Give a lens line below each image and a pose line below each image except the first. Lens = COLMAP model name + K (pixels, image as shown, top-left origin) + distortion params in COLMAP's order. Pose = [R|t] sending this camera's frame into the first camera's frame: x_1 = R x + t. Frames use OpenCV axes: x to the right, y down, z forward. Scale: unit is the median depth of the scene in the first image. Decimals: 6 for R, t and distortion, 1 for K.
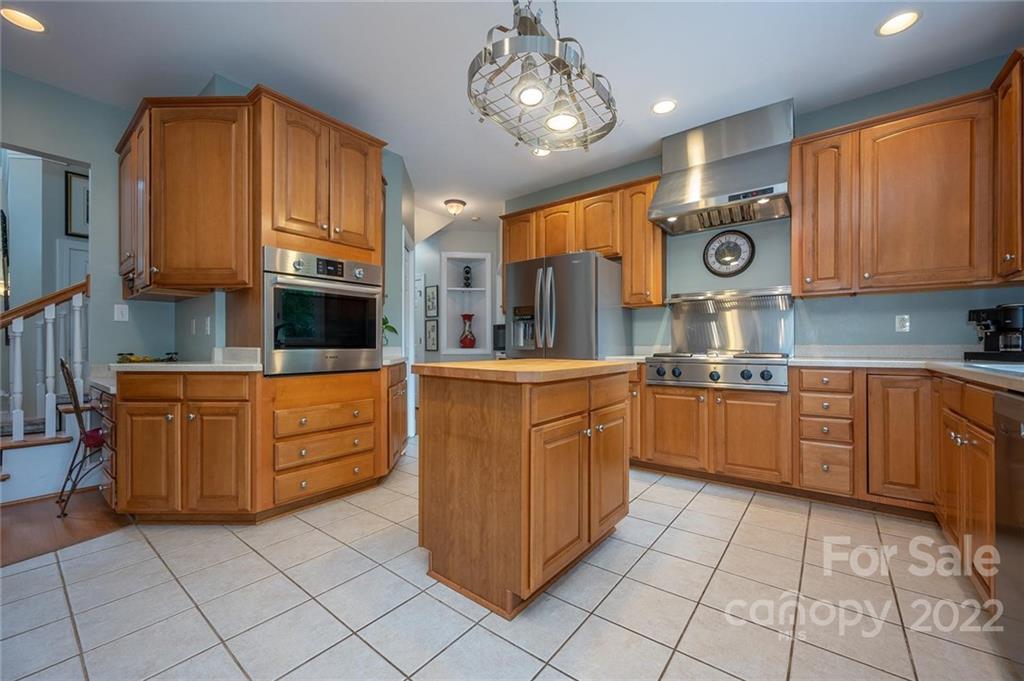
lens RADIAL K [[402.5, 0, 512.8], [0, 402.5, 347.4], [0, 0, 1]] dist [-0.002098, -0.000530]
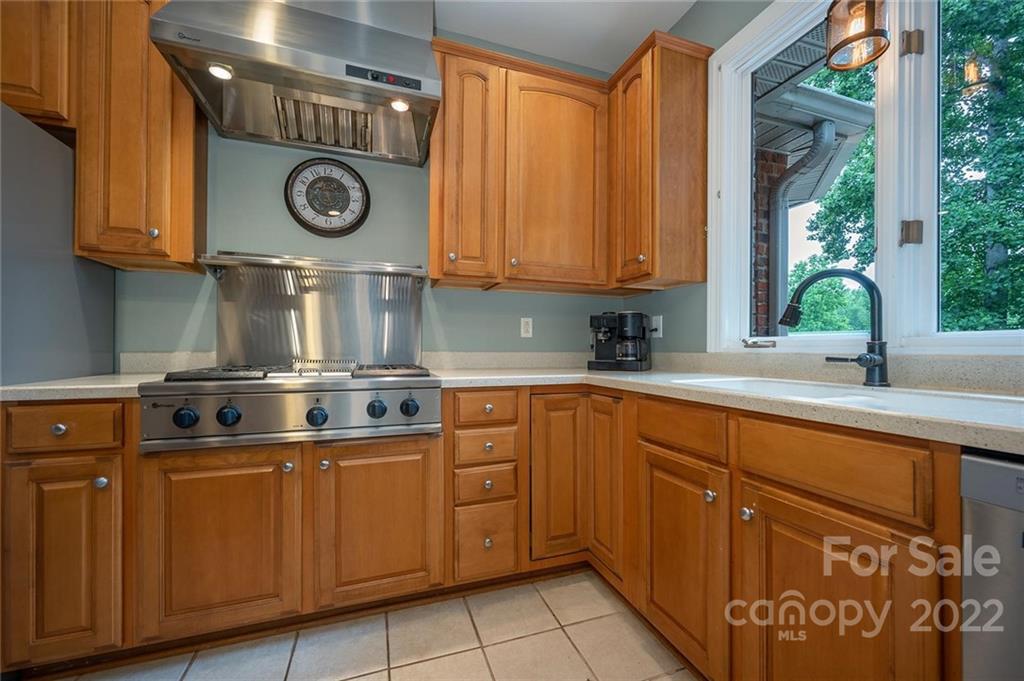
lens RADIAL K [[402.5, 0, 512.8], [0, 402.5, 347.4], [0, 0, 1]] dist [-0.002098, -0.000530]
pose [[0.536105, 0.006736, 0.844124, 0.219240], [-0.002137, 0.999976, -0.006622, -0.010597], [-0.844148, 0.001747, 0.536107, 0.544628]]
